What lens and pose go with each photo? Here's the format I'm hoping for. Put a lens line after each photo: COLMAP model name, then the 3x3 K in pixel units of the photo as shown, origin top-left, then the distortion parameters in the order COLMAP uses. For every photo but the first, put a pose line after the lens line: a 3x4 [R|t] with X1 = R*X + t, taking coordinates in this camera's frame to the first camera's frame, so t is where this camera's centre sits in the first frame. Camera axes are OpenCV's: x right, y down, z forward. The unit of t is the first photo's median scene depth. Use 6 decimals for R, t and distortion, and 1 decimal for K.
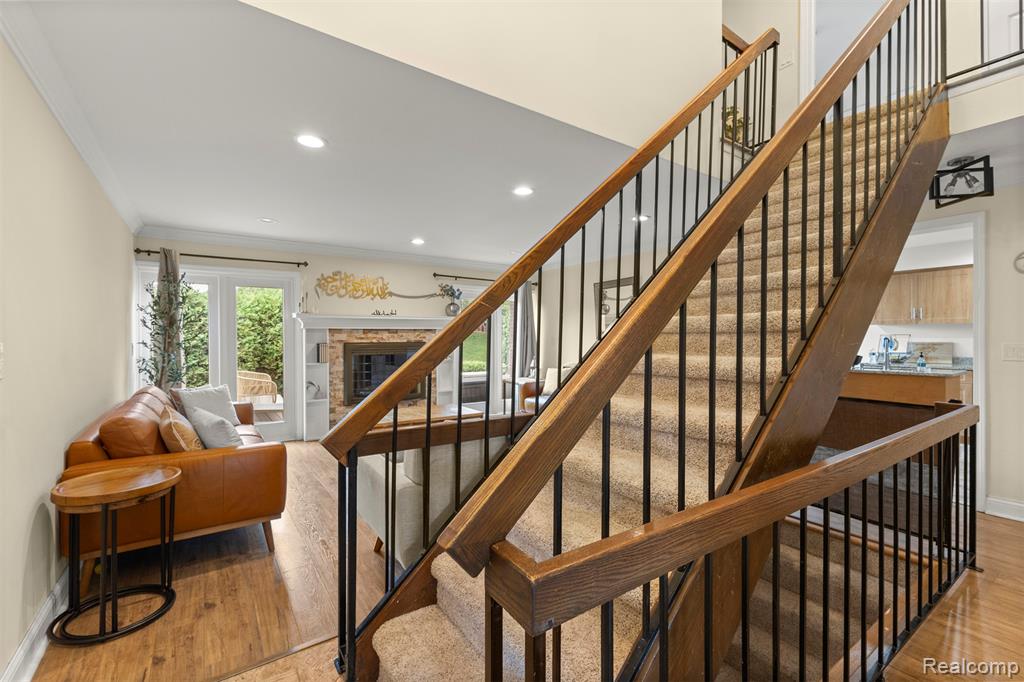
lens RADIAL K [[443.8, 0, 511.3], [0, 443.8, 339.9], [0, 0, 1]] dist [0.007166, -0.000428]
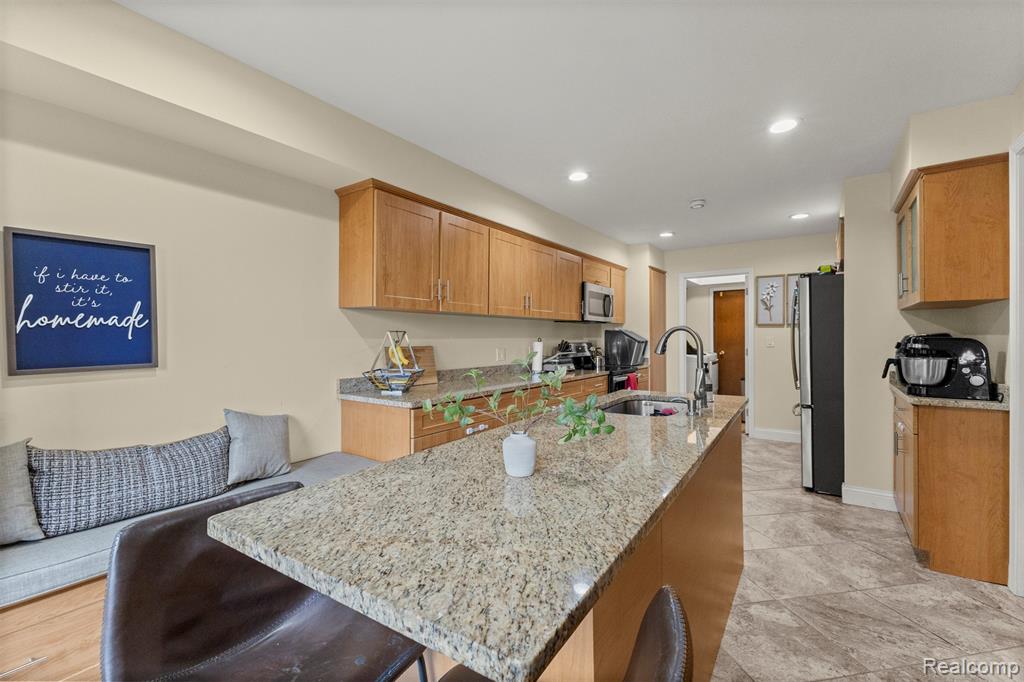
lens RADIAL K [[443.8, 0, 517.2], [0, 443.8, 338.1], [0, 0, 1]] dist [0.007166, -0.000428]
pose [[-0.360096, 0.009125, 0.932870, 0.406364], [0.006625, 0.999952, -0.007223, 0.000201], [-0.932892, 0.003579, -0.360140, 1.119803]]
